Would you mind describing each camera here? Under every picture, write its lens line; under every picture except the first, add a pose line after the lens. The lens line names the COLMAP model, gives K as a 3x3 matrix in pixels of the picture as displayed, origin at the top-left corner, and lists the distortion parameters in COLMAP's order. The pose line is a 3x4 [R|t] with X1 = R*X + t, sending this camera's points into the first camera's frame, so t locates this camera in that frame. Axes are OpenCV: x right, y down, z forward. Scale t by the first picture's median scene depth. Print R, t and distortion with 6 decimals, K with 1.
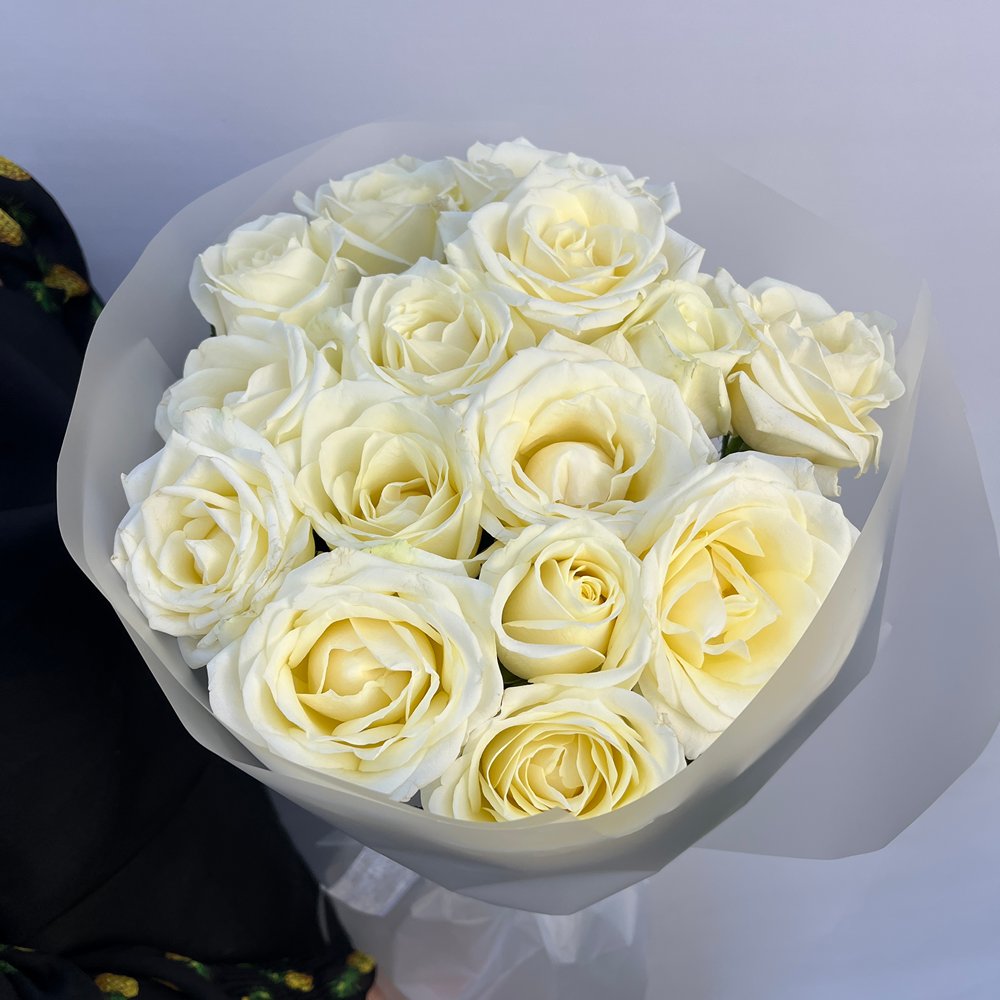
lens RADIAL K [[980.3, 0, 496.7], [0, 980.3, 477.7], [0, 0, 1]] dist [0.116941, -0.189104]
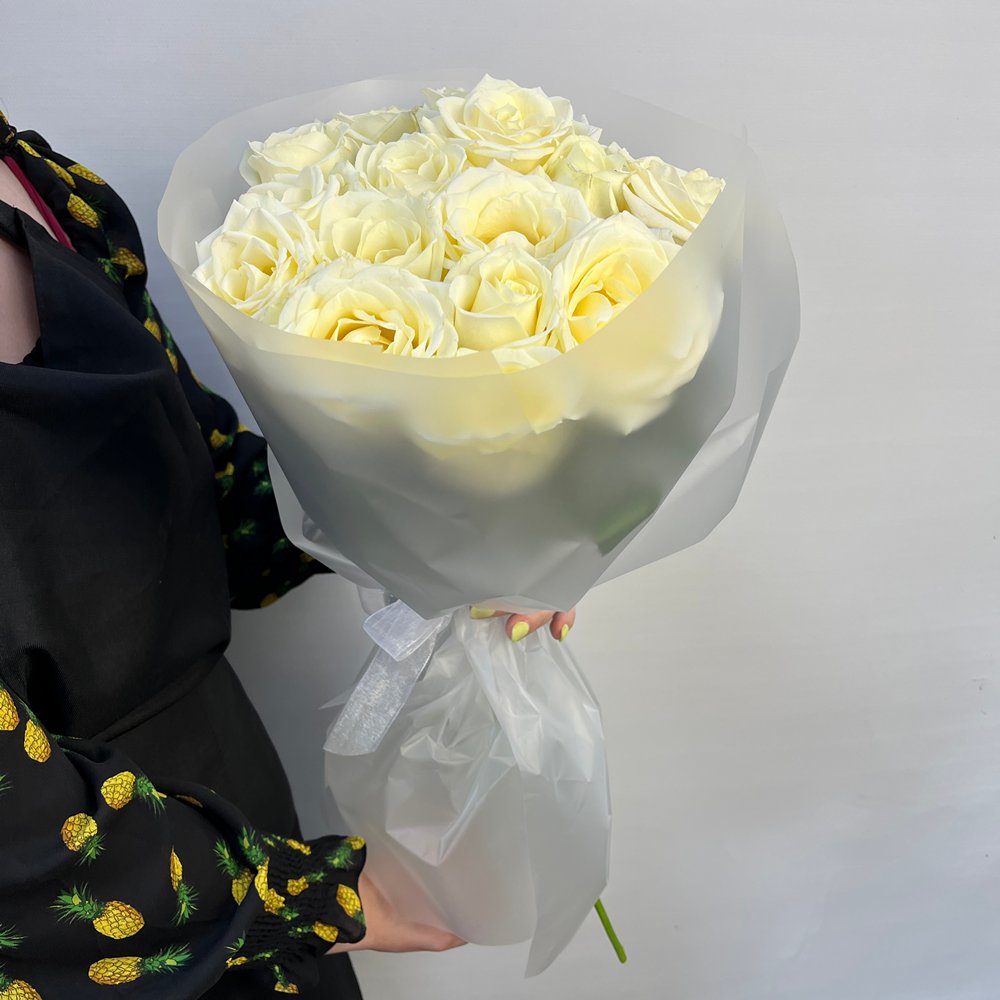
lens RADIAL K [[1007.1, 0, 500.0], [0, 1007.1, 500.0], [0, 0, 1]] dist [0.030909, 0.003847]
pose [[0.999834, -0.015230, 0.010023, 0.043441], [0.016949, 0.978989, -0.203208, 0.647540], [-0.006718, 0.203344, 0.979084, -0.360511]]
